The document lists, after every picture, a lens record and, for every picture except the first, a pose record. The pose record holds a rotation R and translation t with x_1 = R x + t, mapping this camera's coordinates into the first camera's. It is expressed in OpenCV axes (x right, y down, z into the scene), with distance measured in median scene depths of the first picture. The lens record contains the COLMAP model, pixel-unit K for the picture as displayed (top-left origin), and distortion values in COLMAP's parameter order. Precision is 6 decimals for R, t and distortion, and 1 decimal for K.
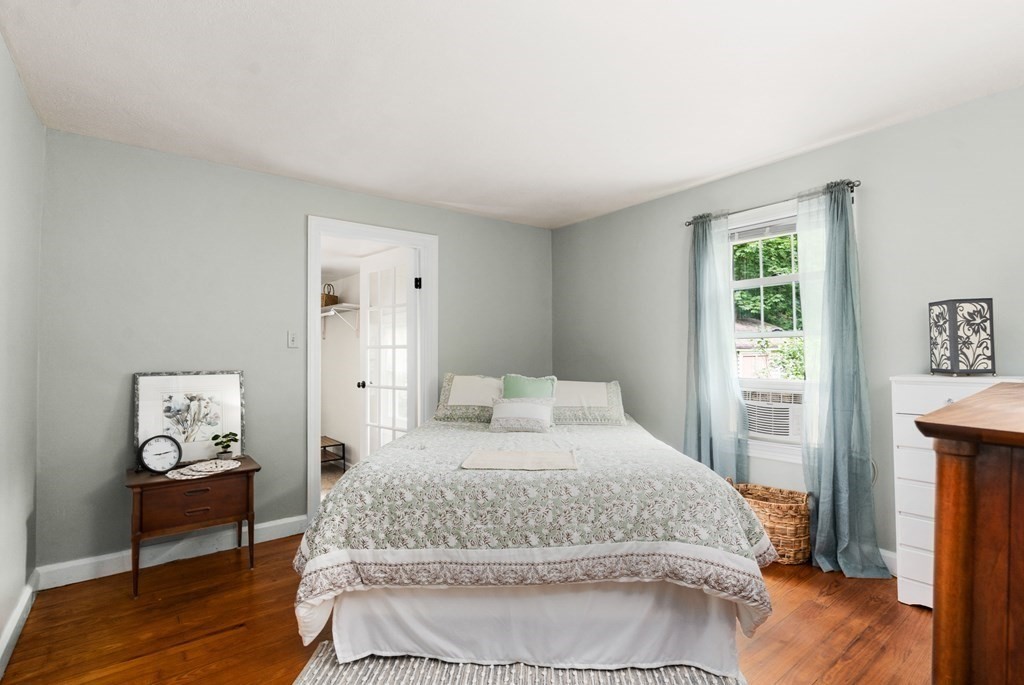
lens RADIAL K [[487.9, 0, 511.7], [0, 487.9, 346.4], [0, 0, 1]] dist [-0.000003, -0.000401]
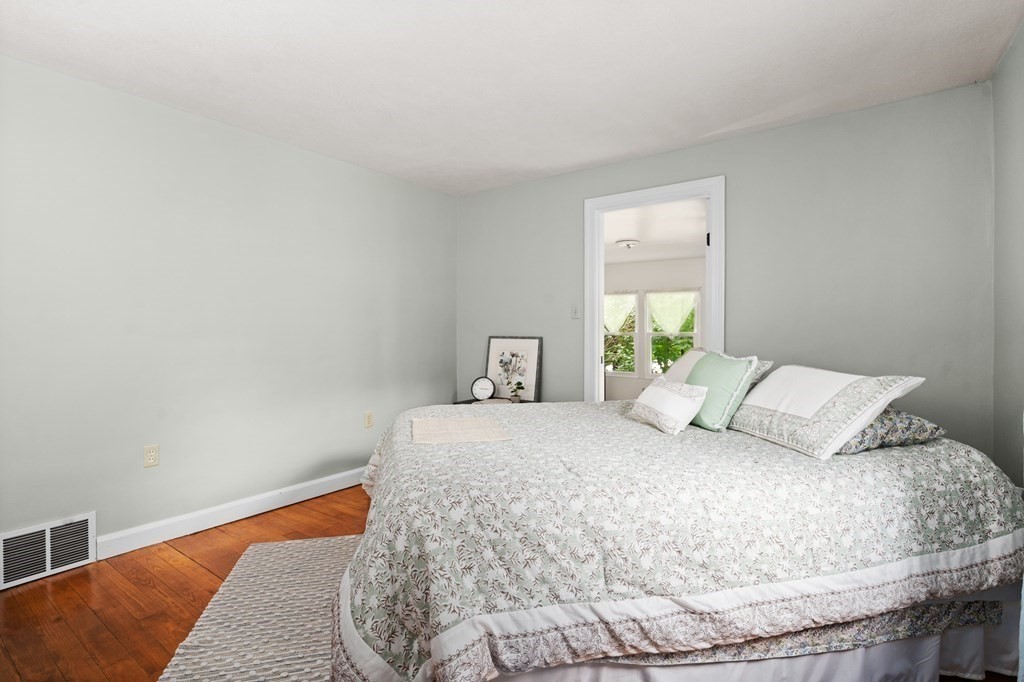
lens RADIAL K [[487.9, 0, 511.7], [0, 487.9, 338.1], [0, 0, 1]] dist [-0.000003, -0.000401]
pose [[0.284336, 0.020880, -0.958497, 0.711881], [0.011408, 0.999618, 0.025160, 0.021264], [0.958657, -0.018089, 0.283989, 0.598287]]
